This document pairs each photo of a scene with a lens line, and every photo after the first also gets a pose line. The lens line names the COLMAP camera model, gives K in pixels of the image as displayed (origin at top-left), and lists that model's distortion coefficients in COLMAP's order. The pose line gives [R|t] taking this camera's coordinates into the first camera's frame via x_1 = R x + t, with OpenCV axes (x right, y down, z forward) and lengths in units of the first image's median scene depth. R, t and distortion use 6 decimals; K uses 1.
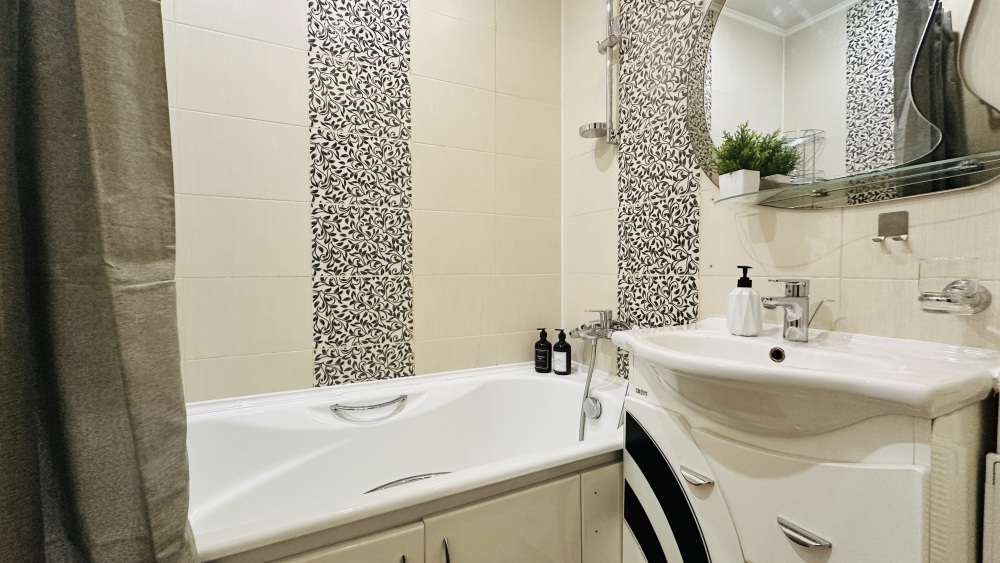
lens RADIAL K [[396.3, 0, 500.1], [0, 396.3, 282.6], [0, 0, 1]] dist [-0.000914, 0.000383]
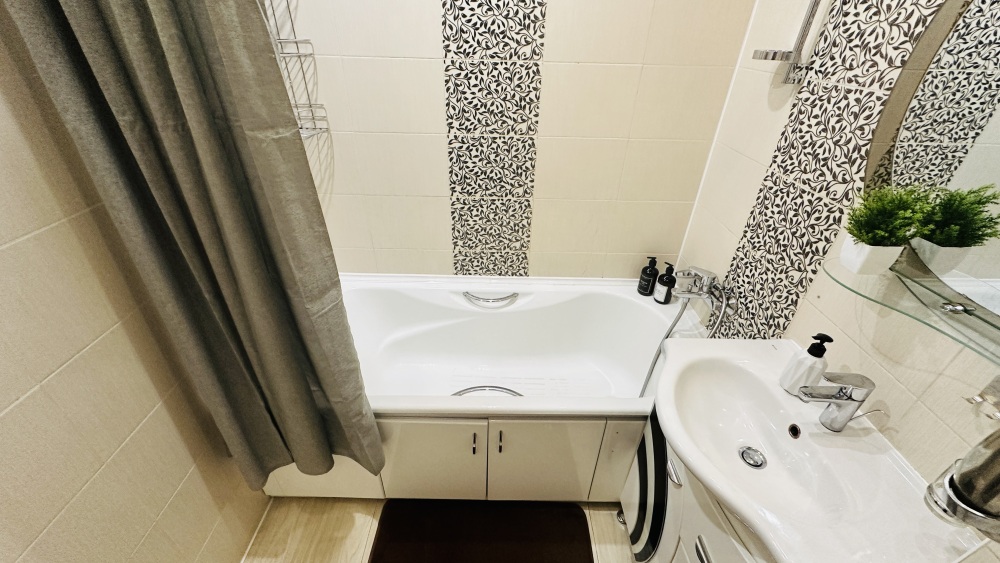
lens RADIAL K [[396.3, 0, 501.3], [0, 396.3, 281.6], [0, 0, 1]] dist [-0.000914, 0.000383]
pose [[0.898092, 0.258969, -0.355481, 0.160825], [-0.043721, 0.856829, 0.513744, -0.407923], [0.437630, -0.445847, 0.780833, 0.001843]]
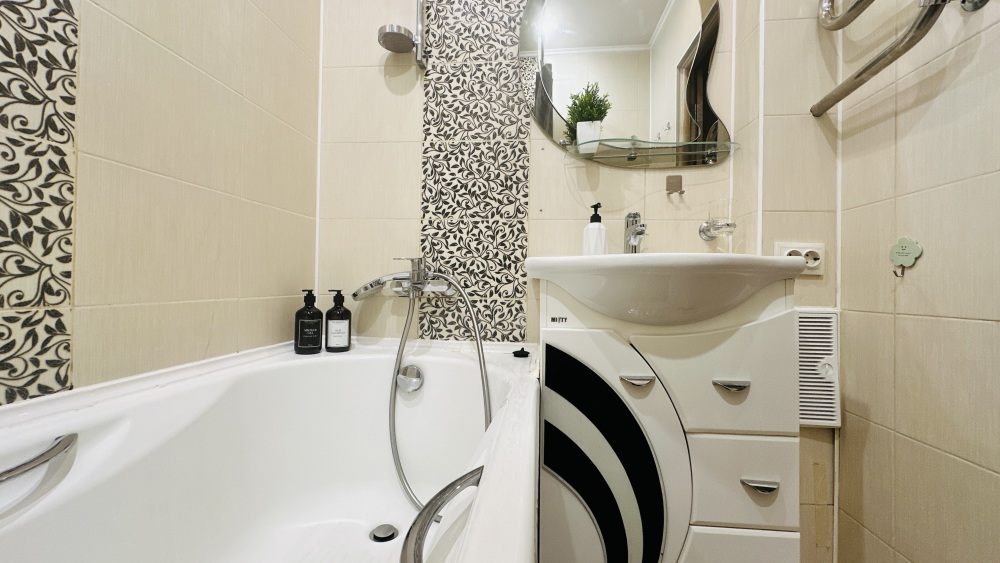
lens RADIAL K [[396.3, 0, 495.5], [0, 396.3, 283.7], [0, 0, 1]] dist [-0.000914, 0.000383]
pose [[0.541337, 0.014837, 0.840675, -0.353952], [0.005011, 0.999770, -0.020871, 0.145594], [-0.840791, 0.015511, 0.541138, 0.428471]]
